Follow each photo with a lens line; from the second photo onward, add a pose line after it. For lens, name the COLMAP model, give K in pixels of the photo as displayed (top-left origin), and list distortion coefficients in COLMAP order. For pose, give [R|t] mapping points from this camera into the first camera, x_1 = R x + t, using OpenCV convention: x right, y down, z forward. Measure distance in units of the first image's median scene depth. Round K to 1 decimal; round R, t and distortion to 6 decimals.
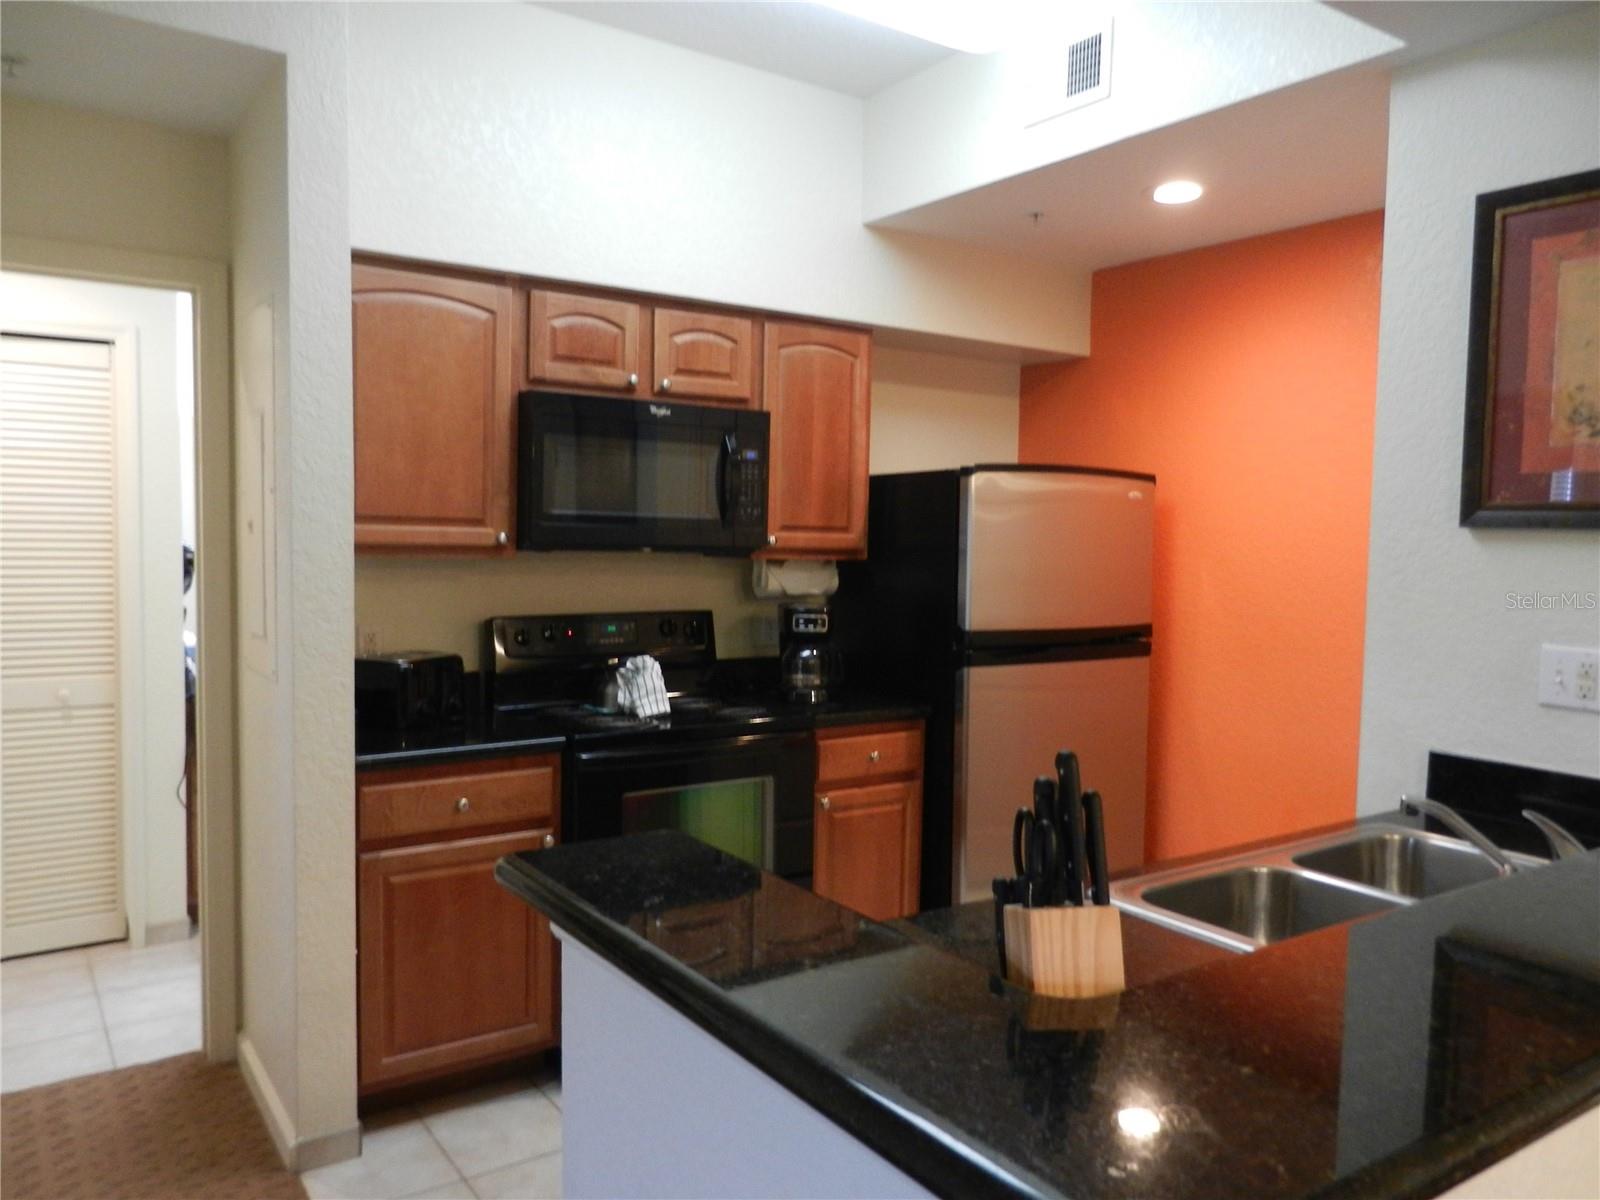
lens RADIAL K [[1198.2, 0, 800.0], [0, 1198.2, 600.0], [0, 0, 1]] dist [-0.000409, 0.002377]
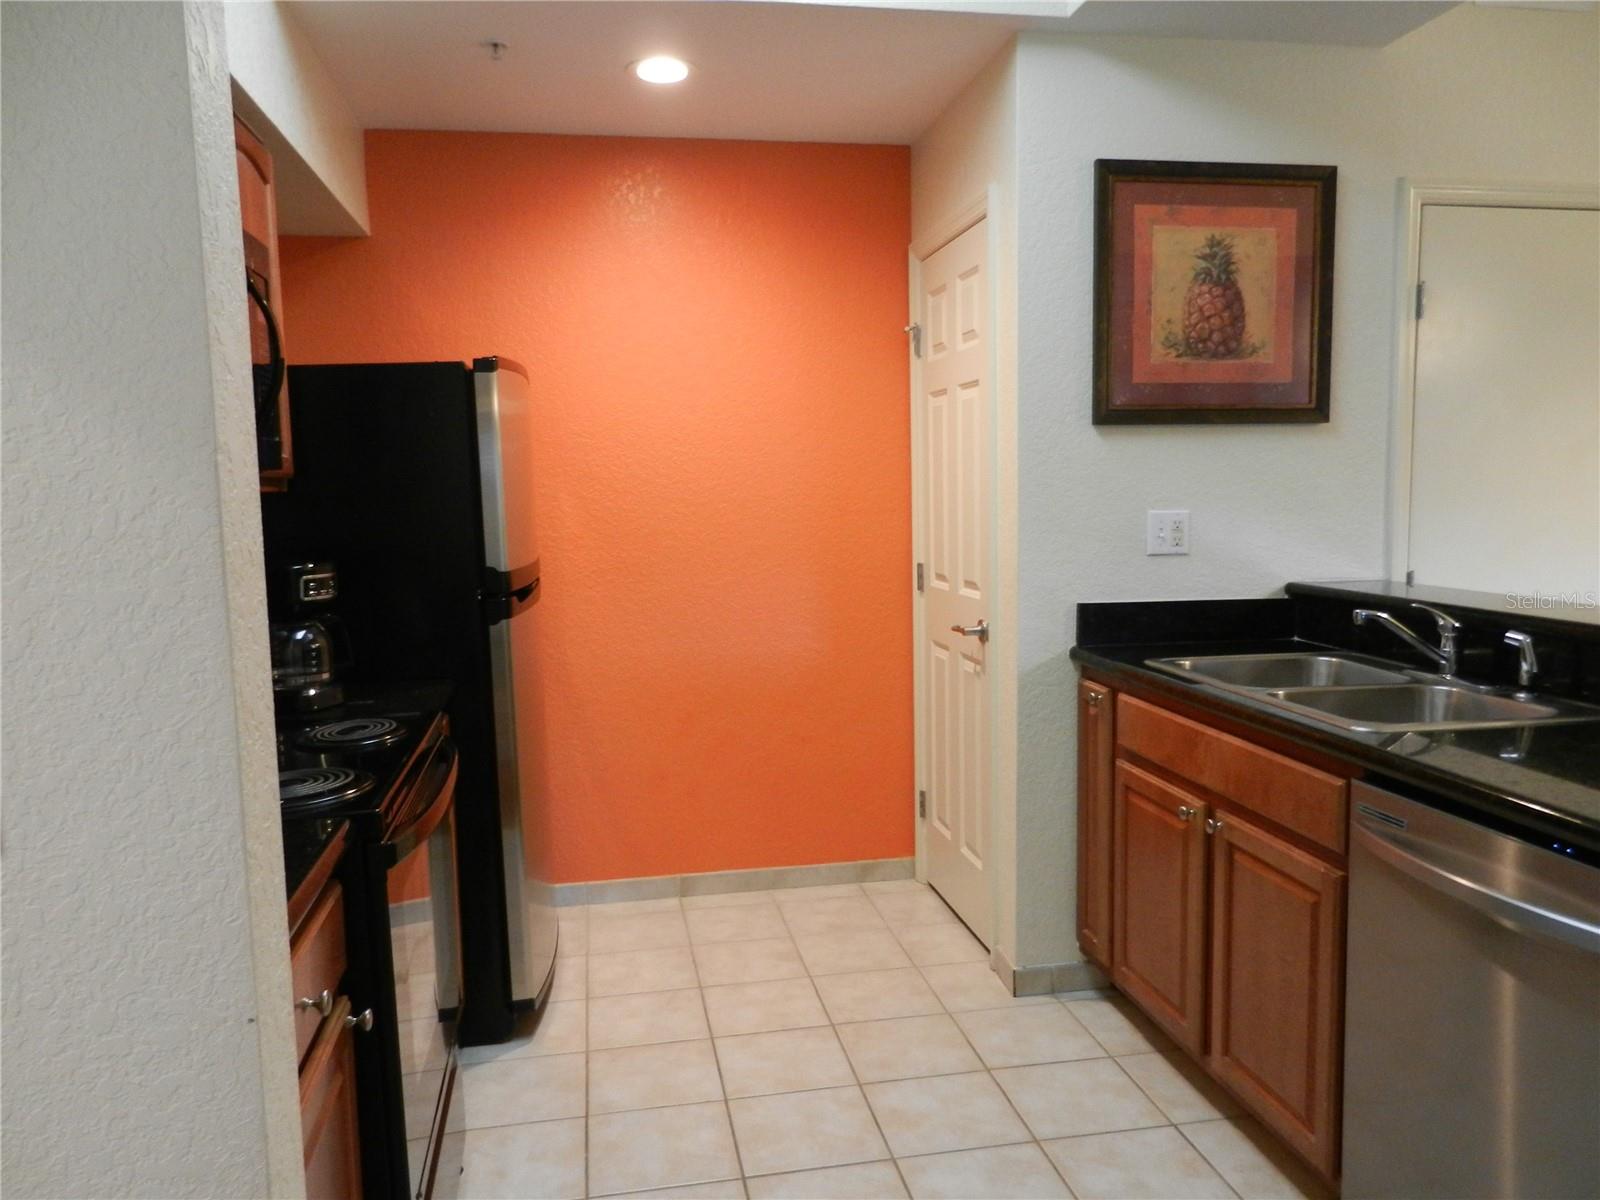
lens RADIAL K [[1194.8, 0, 805.0], [0, 1194.8, 605.3], [0, 0, 1]] dist [0.000848, 0.000646]
pose [[0.404790, -0.121281, 0.906331, -0.520966], [0.081852, 0.991992, 0.096186, -0.012580], [-0.910739, 0.035249, 0.411475, 0.535941]]
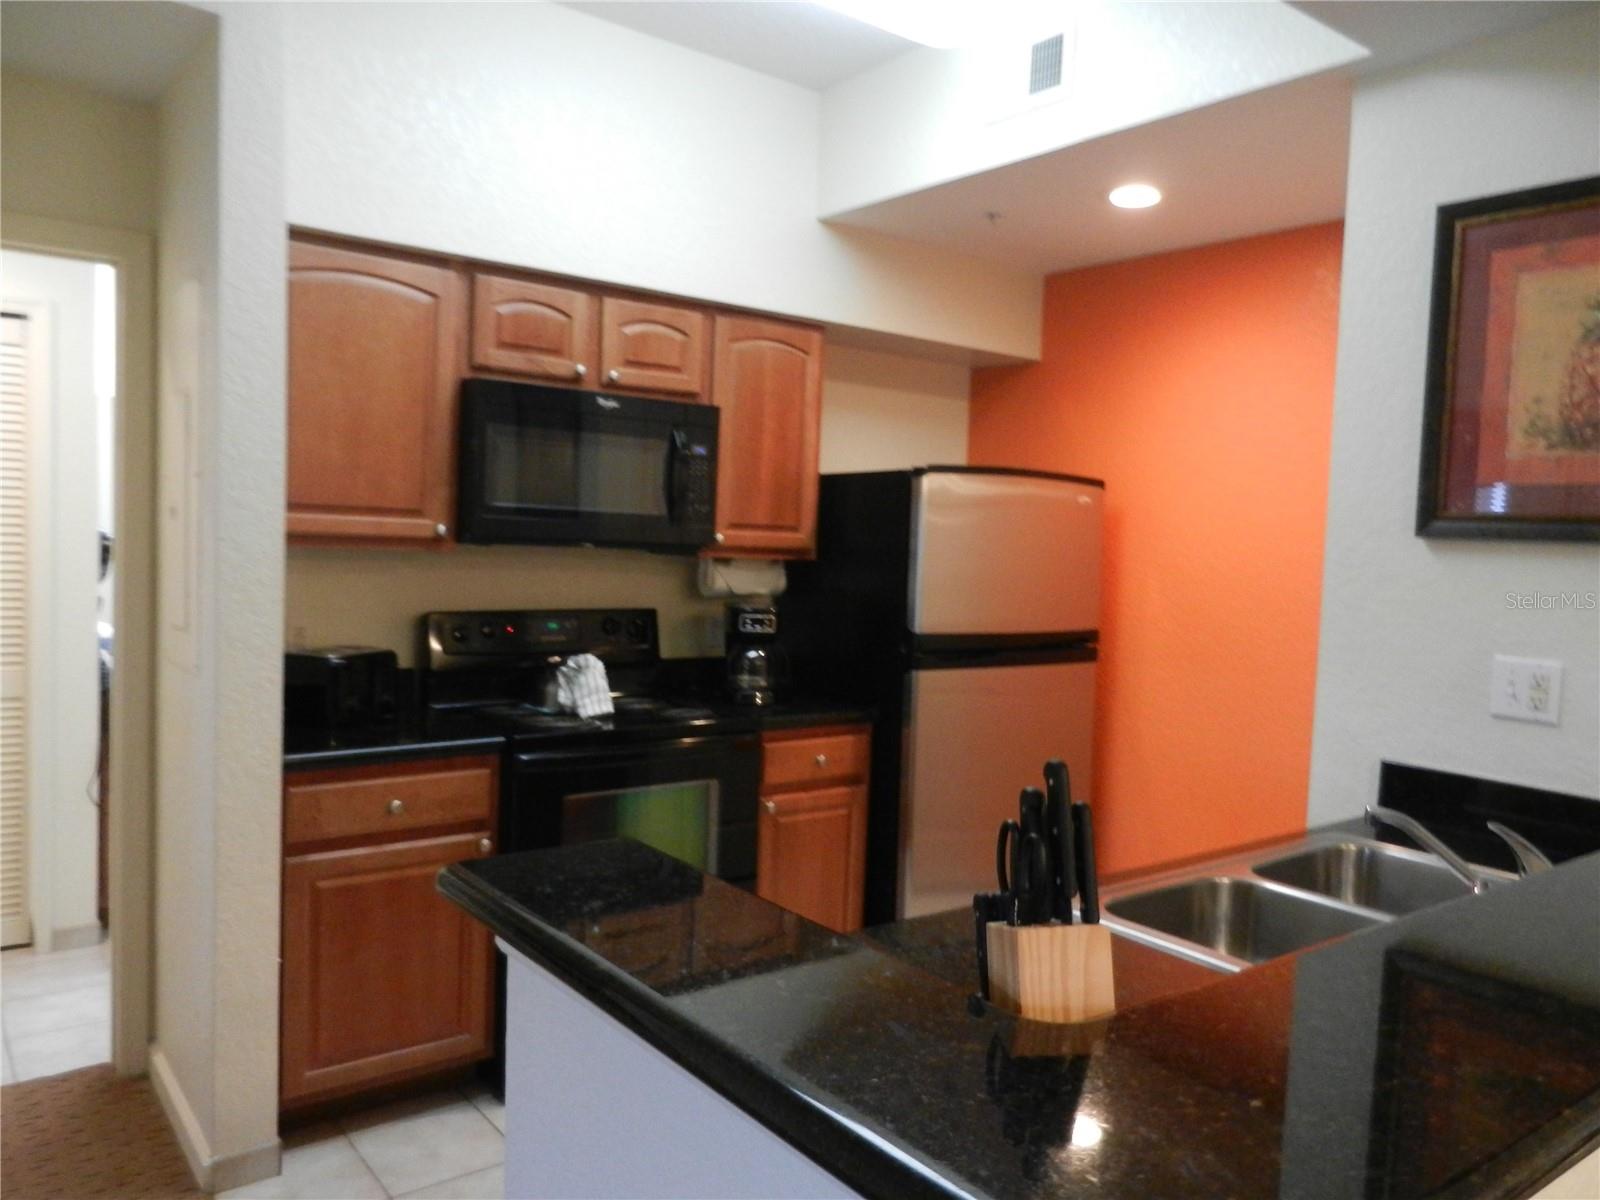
lens RADIAL K [[1198.2, 0, 800.0], [0, 1198.2, 600.0], [0, 0, 1]] dist [-0.000409, 0.002377]
pose [[0.998411, 0.016883, 0.053759, -0.010473], [-0.016814, 0.999857, -0.001719, 0.001360], [-0.053780, 0.000813, 0.998552, 0.020462]]
